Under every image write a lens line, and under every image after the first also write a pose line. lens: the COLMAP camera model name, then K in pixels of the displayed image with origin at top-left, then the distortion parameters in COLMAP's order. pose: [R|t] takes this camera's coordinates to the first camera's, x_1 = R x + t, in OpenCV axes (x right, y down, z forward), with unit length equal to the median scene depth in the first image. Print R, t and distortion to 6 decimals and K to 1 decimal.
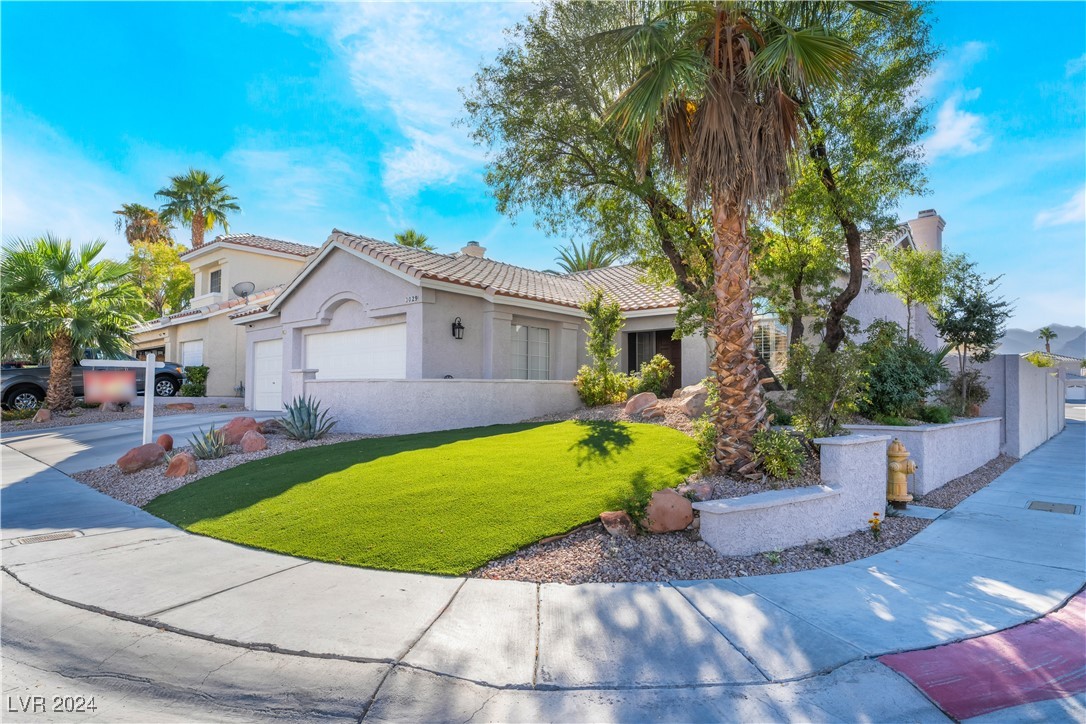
lens RADIAL K [[613.3, 0, 543.0], [0, 613.3, 362.0], [0, 0, 1]] dist [0.000626, 0.000381]
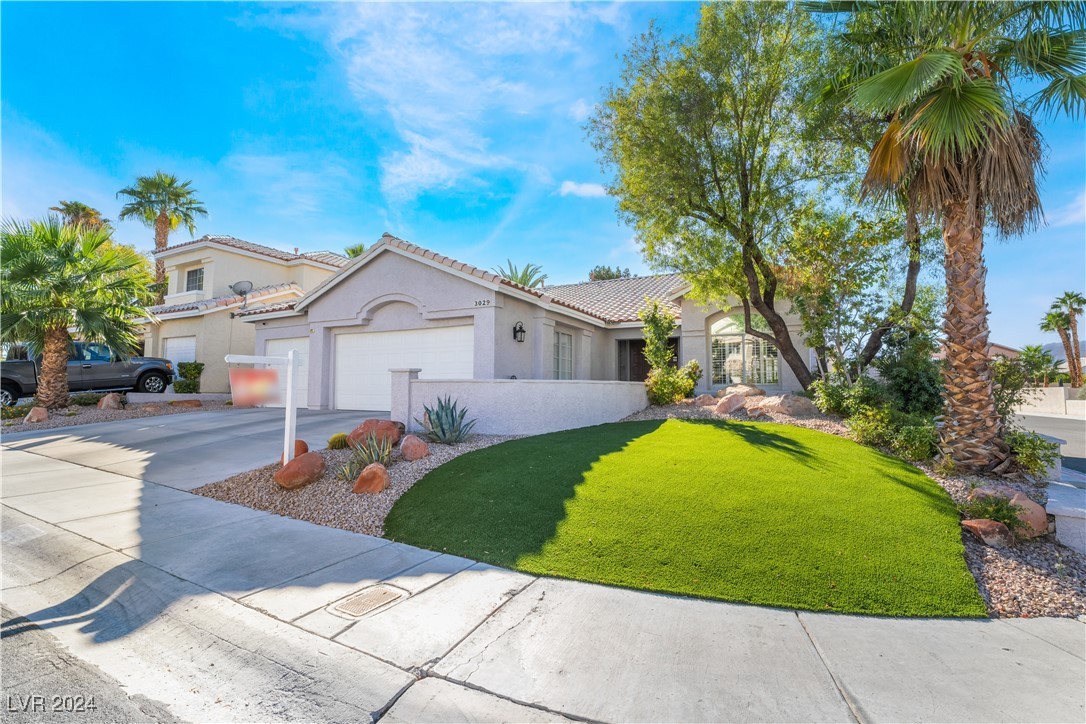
lens RADIAL K [[493.7, 0, 540.0], [0, 493.7, 348.0], [0, 0, 1]] dist [-0.011156, -0.000412]
pose [[0.975029, 0.022147, 0.220971, -0.247384], [-0.015384, 0.999360, -0.032281, 0.000538], [-0.221544, 0.028076, 0.974746, 0.124499]]
